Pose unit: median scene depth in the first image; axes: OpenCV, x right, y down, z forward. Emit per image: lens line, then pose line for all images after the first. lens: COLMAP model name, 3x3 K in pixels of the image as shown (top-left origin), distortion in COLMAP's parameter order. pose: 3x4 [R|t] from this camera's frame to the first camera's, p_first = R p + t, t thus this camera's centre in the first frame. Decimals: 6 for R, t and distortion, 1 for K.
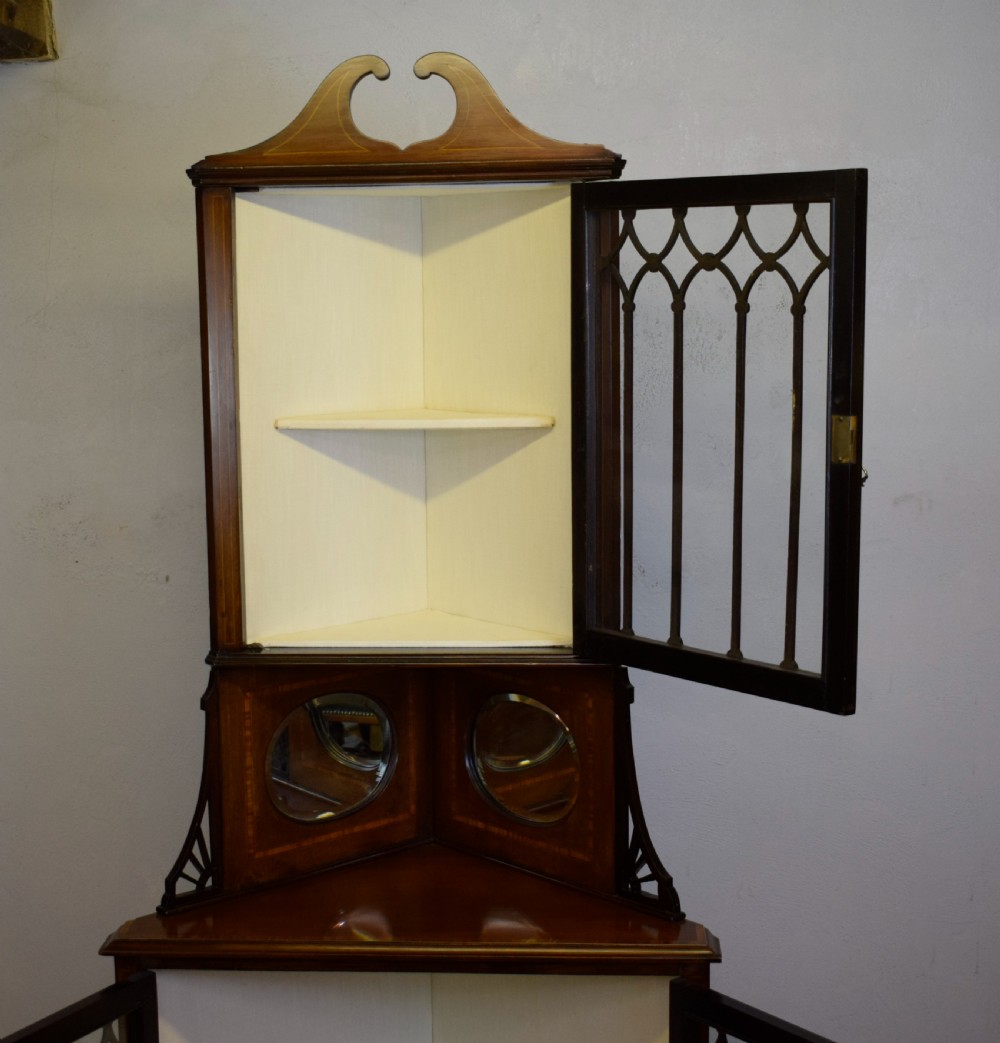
lens RADIAL K [[1835.7, 0, 470.4], [0, 1835.7, 494.8], [0, 0, 1]] dist [-0.032936, 0.042399]
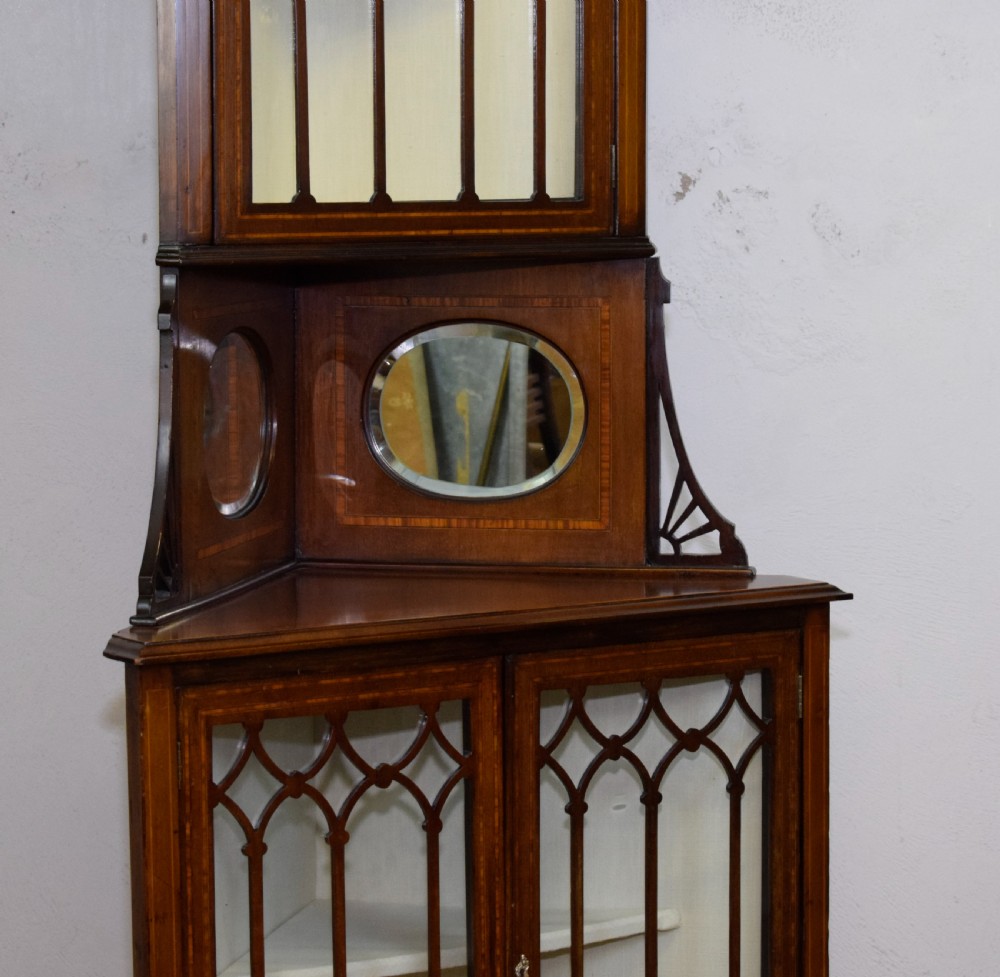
lens RADIAL K [[3469.8, 0, 500.0], [0, 3469.8, 488.5], [0, 0, 1]] dist [-0.044301, 0.252116]
pose [[0.811916, -0.047452, 0.581843, -0.803934], [0.066004, 0.997762, -0.010732, 0.198828], [-0.580031, 0.047117, 0.813231, -0.130812]]
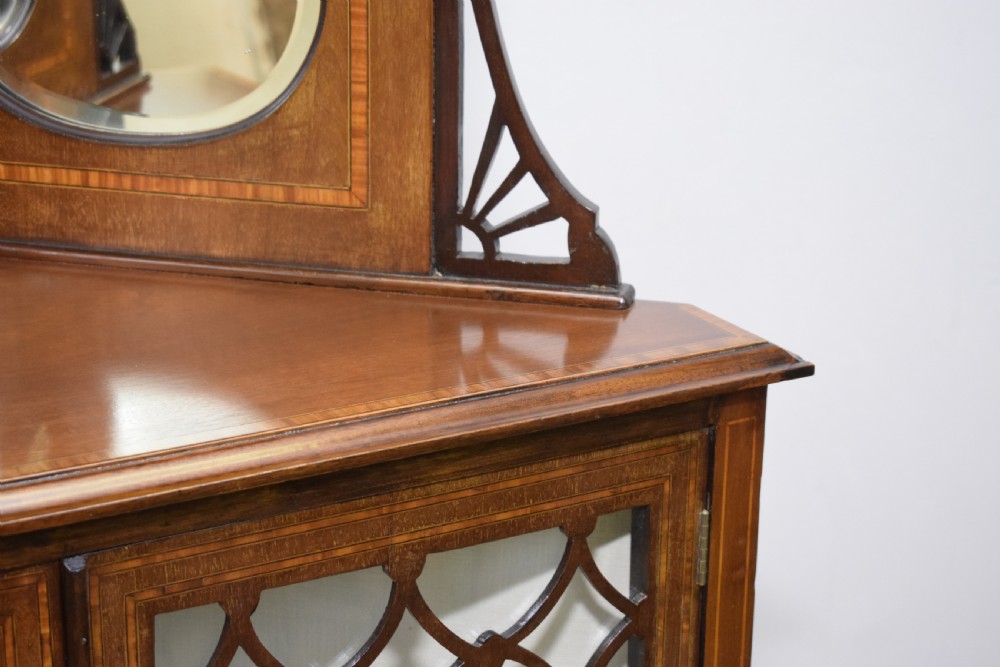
lens RADIAL K [[2038.3, 0, 500.0], [0, 2038.3, 333.5], [0, 0, 1]] dist [-0.026281, 0.081609]
pose [[0.830752, -0.150965, 0.535781, -0.156350], [0.041964, 0.976767, 0.210153, 0.136188], [-0.555059, -0.152101, 0.817786, 0.617458]]
